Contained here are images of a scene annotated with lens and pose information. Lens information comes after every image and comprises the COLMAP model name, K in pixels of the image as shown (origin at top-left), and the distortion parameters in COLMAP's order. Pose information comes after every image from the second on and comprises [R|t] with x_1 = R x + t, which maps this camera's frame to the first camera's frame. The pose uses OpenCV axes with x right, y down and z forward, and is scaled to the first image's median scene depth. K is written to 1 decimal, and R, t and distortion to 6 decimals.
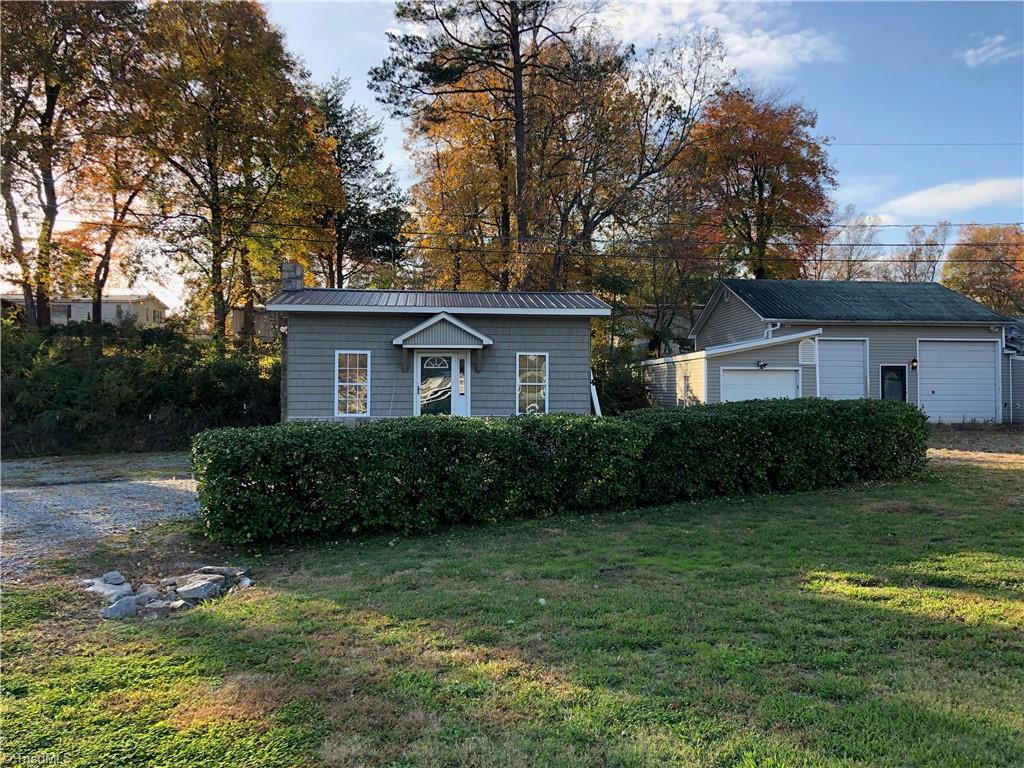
lens RADIAL K [[812.0, 0, 512.0], [0, 812.0, 384.0], [0, 0, 1]] dist [0.000816, 0.000367]
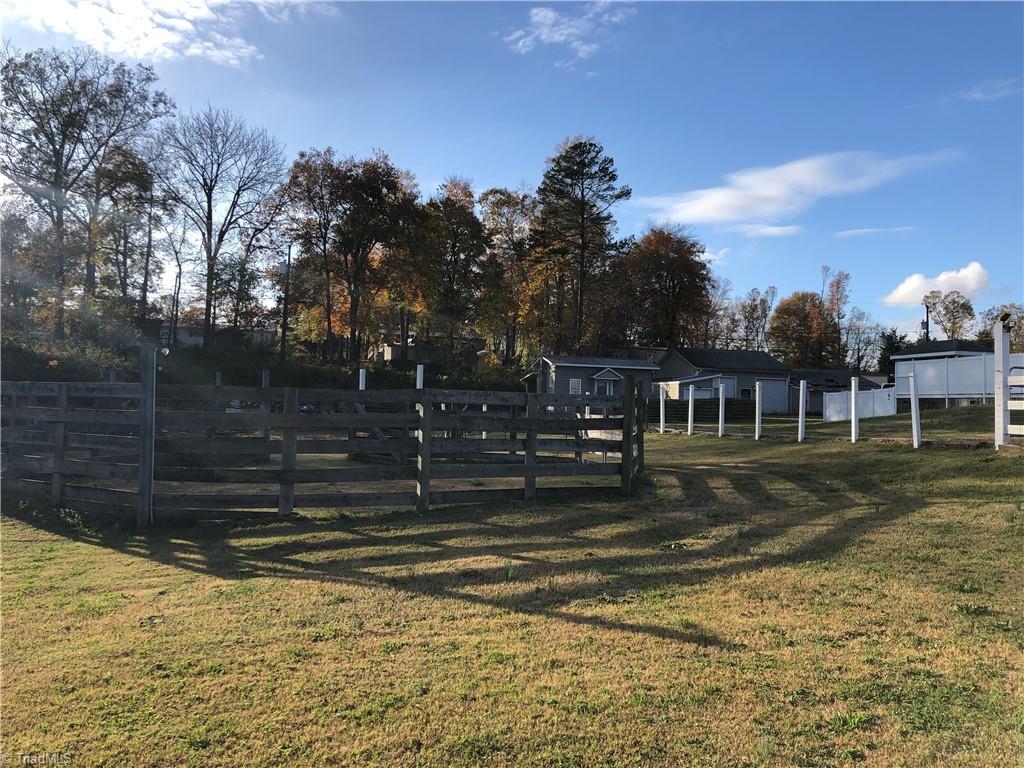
lens RADIAL K [[877.0, 0, 512.0], [0, 877.0, 384.0], [0, 0, 1]] dist [-0.002702, -0.004220]
pose [[0.980255, 0.026590, 0.195940, -0.411574], [-0.023899, 0.999585, -0.016090, 0.012041], [-0.196287, 0.011090, 0.980484, -0.806148]]
